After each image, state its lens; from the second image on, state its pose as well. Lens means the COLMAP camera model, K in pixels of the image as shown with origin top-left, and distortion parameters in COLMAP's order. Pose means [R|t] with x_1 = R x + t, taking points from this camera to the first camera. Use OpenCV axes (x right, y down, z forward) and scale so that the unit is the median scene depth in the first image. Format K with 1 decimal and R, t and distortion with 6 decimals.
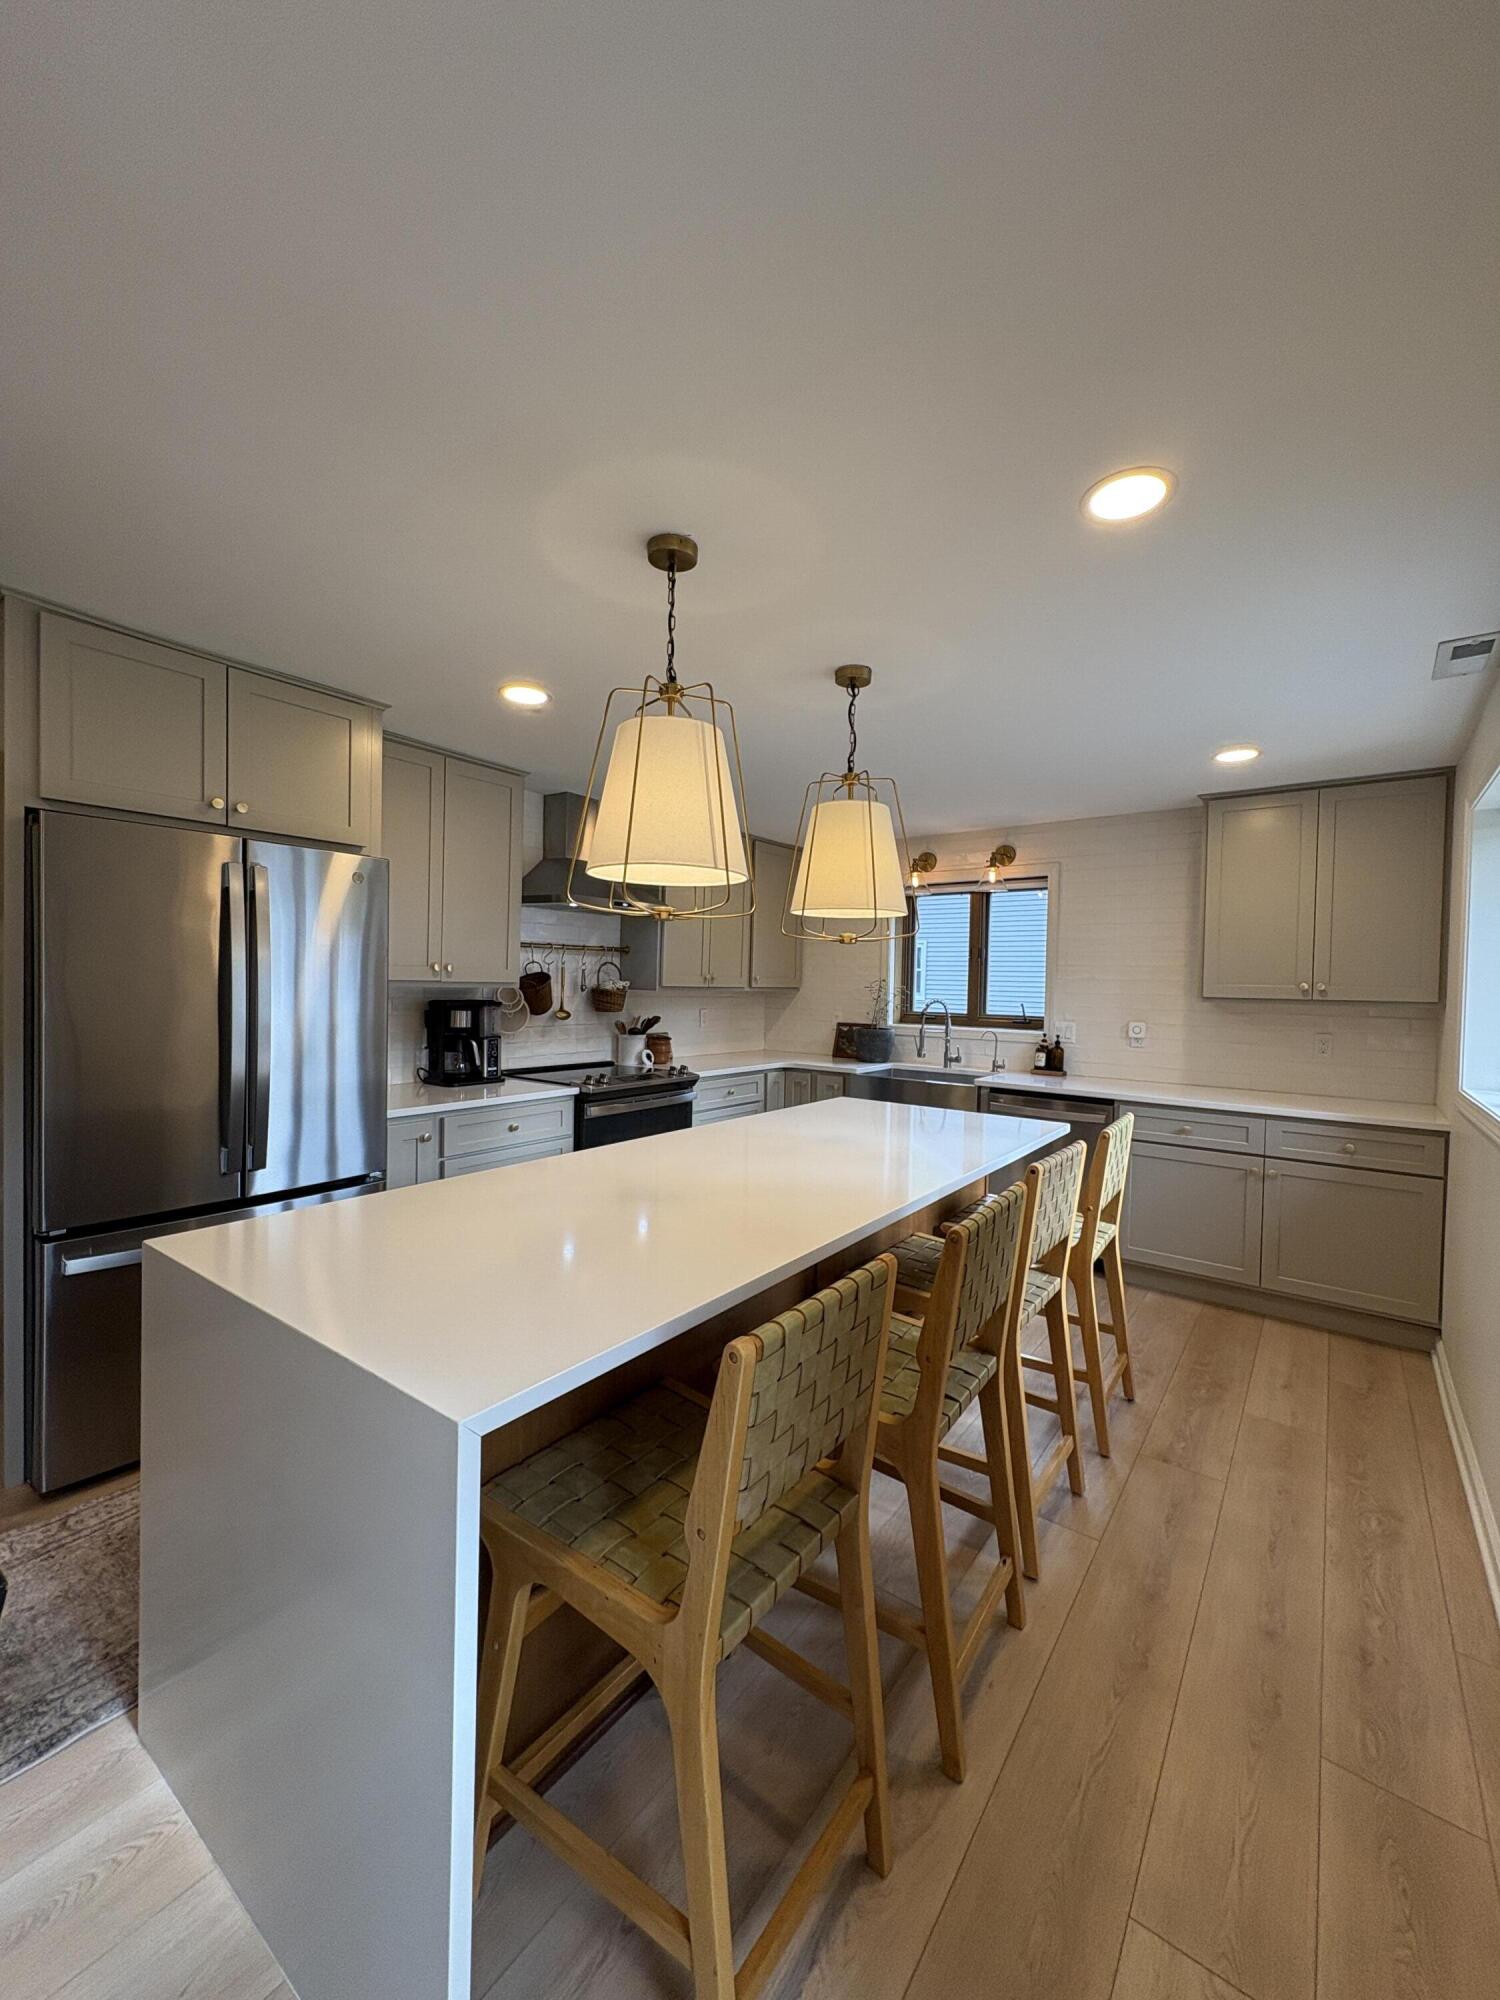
lens RADIAL K [[794.2, 0, 748.5], [0, 794.2, 999.5], [0, 0, 1]] dist [0.008802, -0.000125]
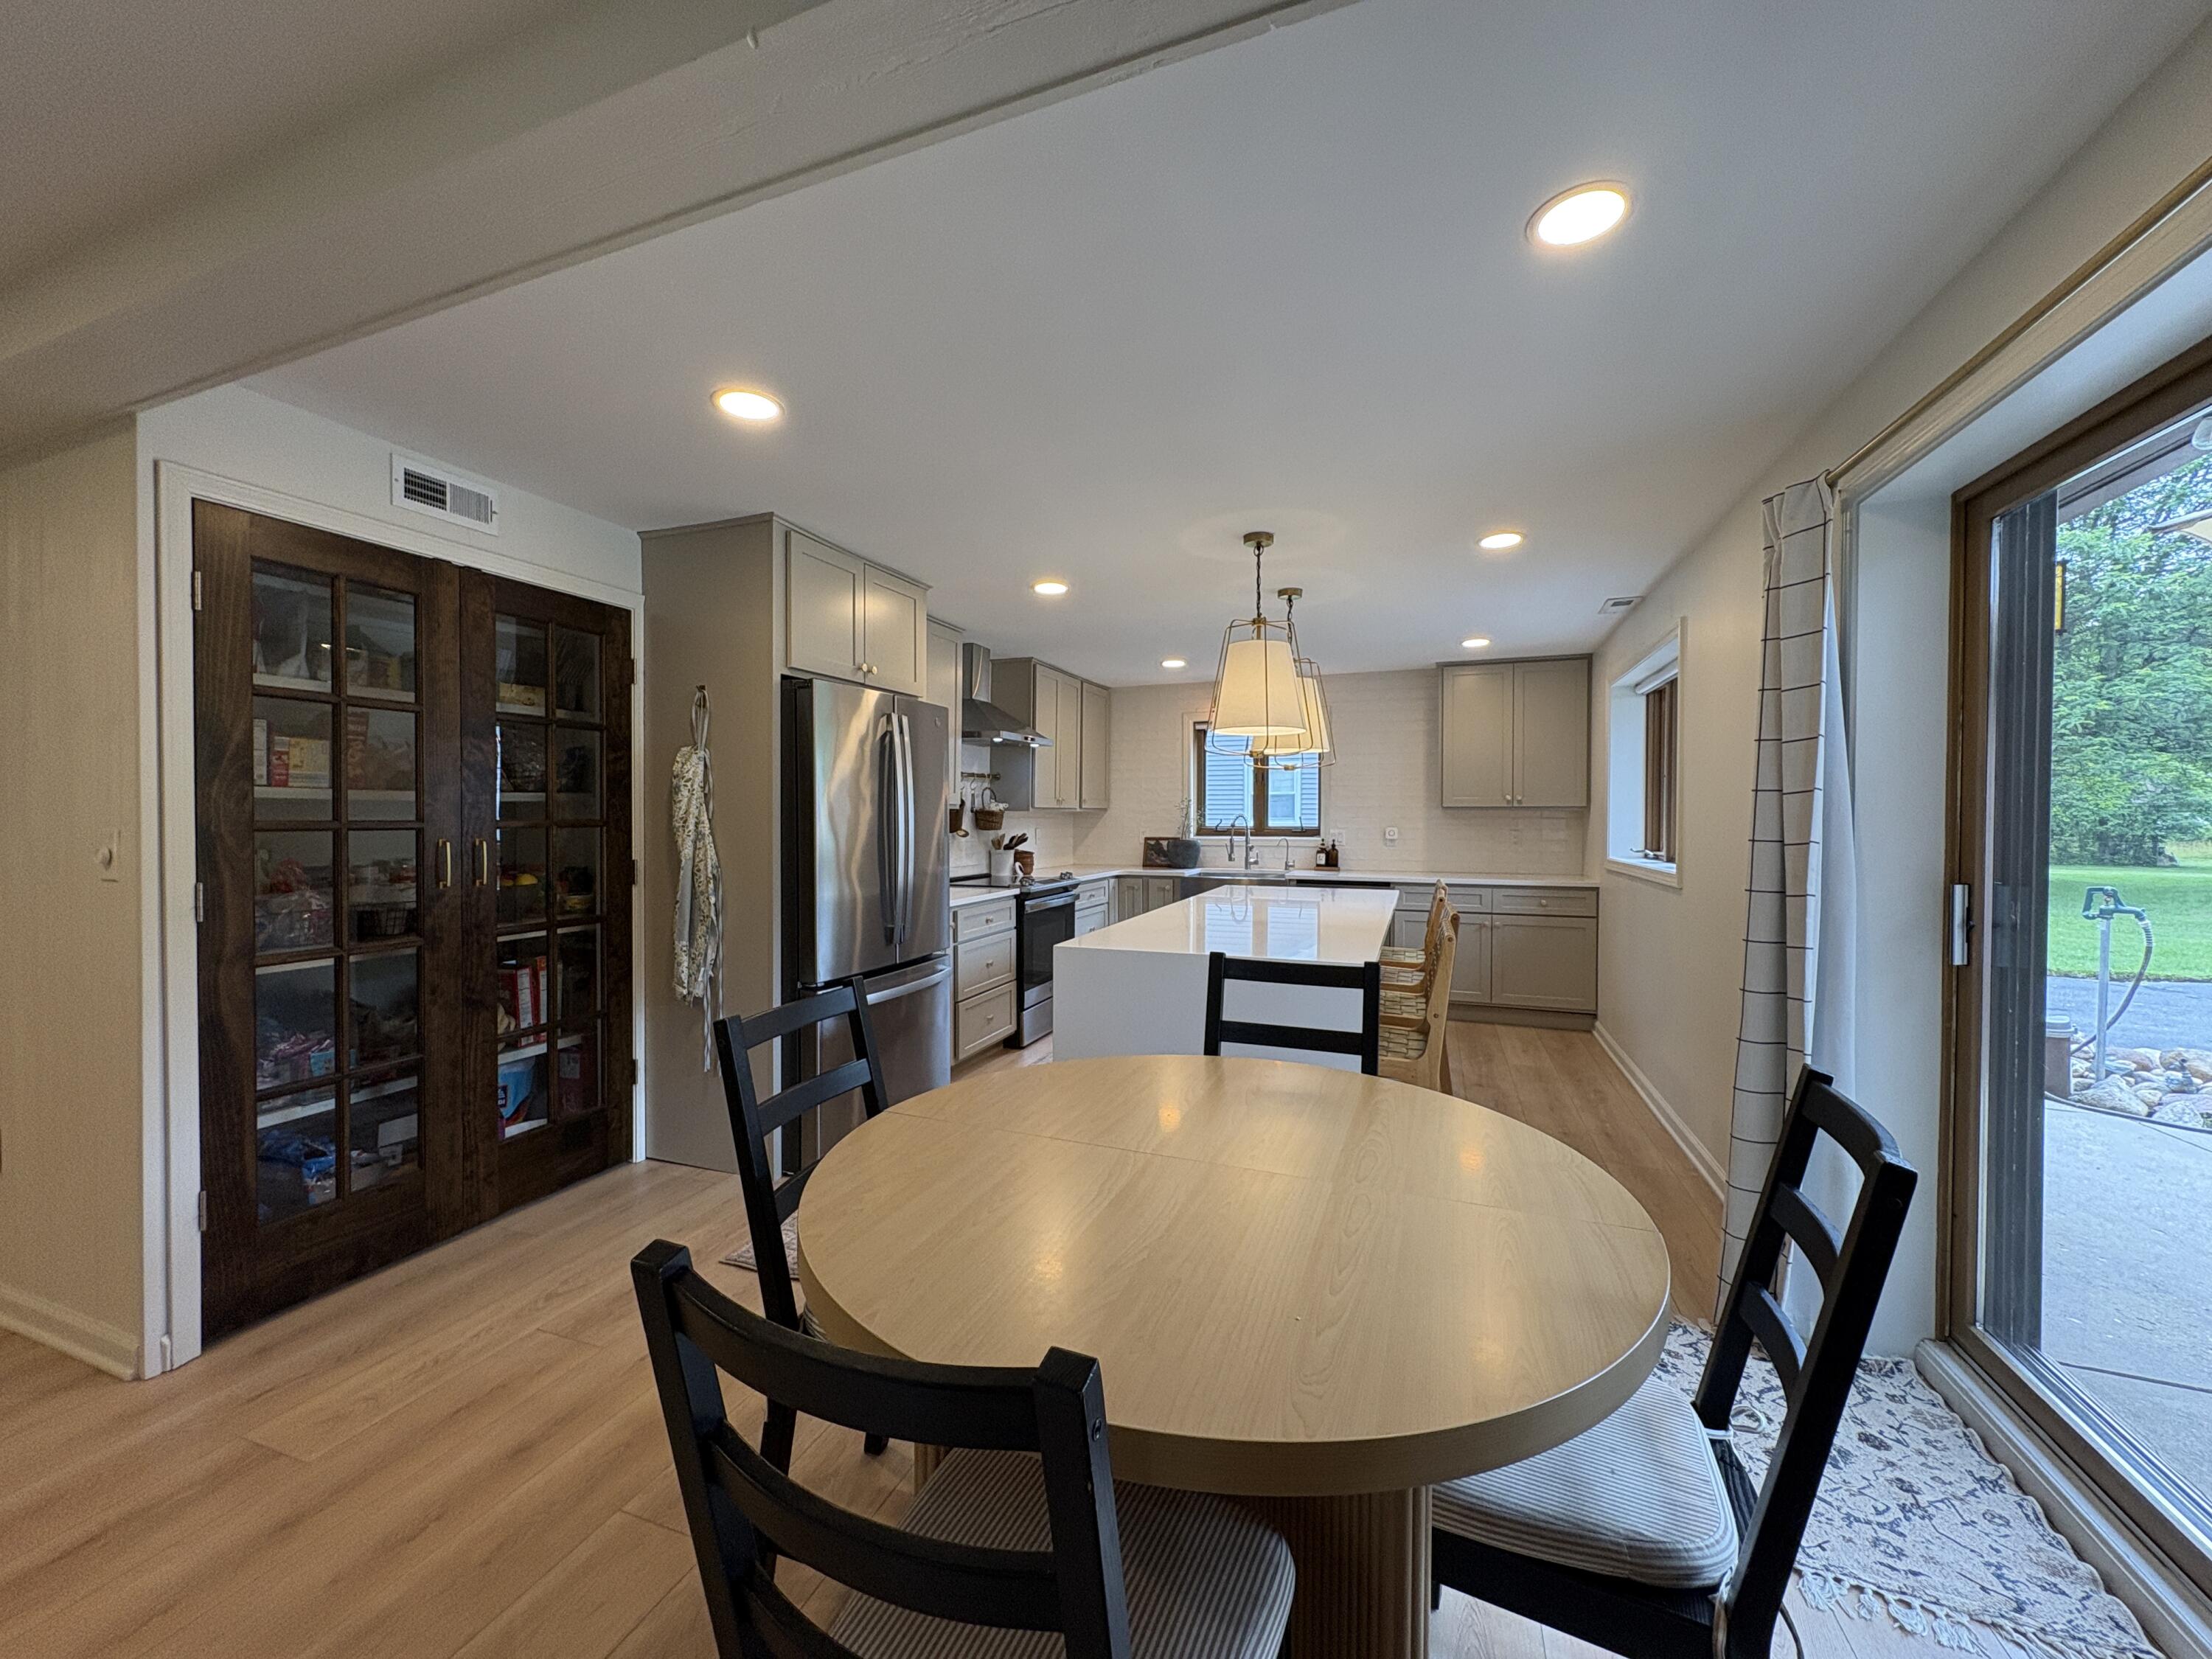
lens RADIAL K [[878.4, 0, 1099.1], [0, 878.4, 828.6], [0, 0, 1]] dist [0.008802, -0.000125]
pose [[0.961034, -0.024839, 0.275313, -0.376472], [0.025938, 0.999663, -0.000353, 0.017556], [-0.275211, 0.007480, 0.961355, -0.274343]]
